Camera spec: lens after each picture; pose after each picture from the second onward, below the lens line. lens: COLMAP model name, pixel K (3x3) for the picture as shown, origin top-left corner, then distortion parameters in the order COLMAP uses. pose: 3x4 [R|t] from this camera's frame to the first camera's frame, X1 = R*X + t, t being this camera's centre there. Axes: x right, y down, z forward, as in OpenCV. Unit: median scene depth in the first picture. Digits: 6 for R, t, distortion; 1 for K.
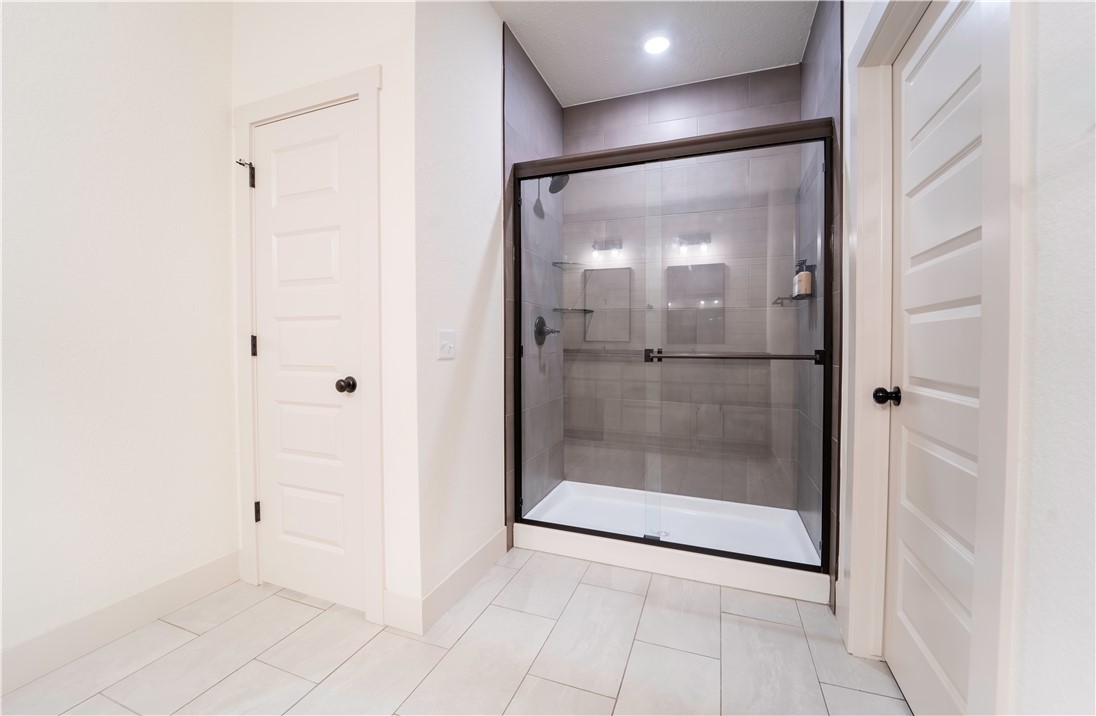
lens RADIAL K [[441.0, 0, 549.7], [0, 441.0, 354.0], [0, 0, 1]] dist [-0.004335, -0.000270]
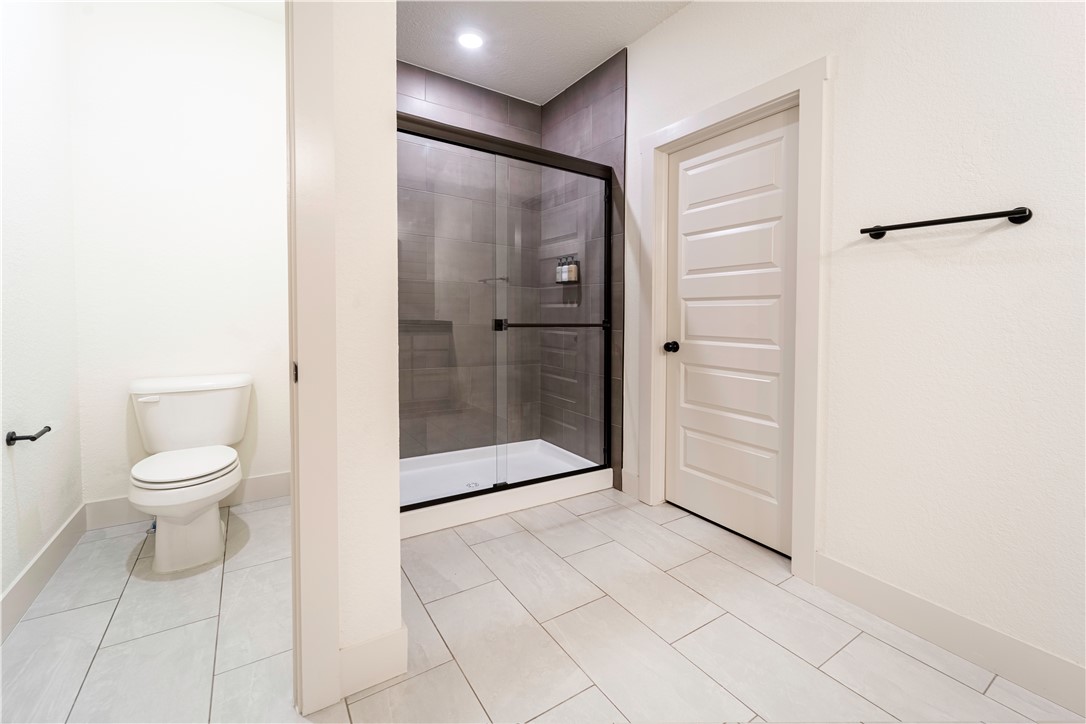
lens RADIAL K [[445.4, 0, 517.0], [0, 445.4, 326.4], [0, 0, 1]] dist [0.004078, 0.000016]
pose [[0.607751, -0.011028, 0.794051, -0.672327], [0.004395, 0.999935, 0.010523, -0.004199], [-0.794116, -0.002906, 0.607760, 0.275000]]
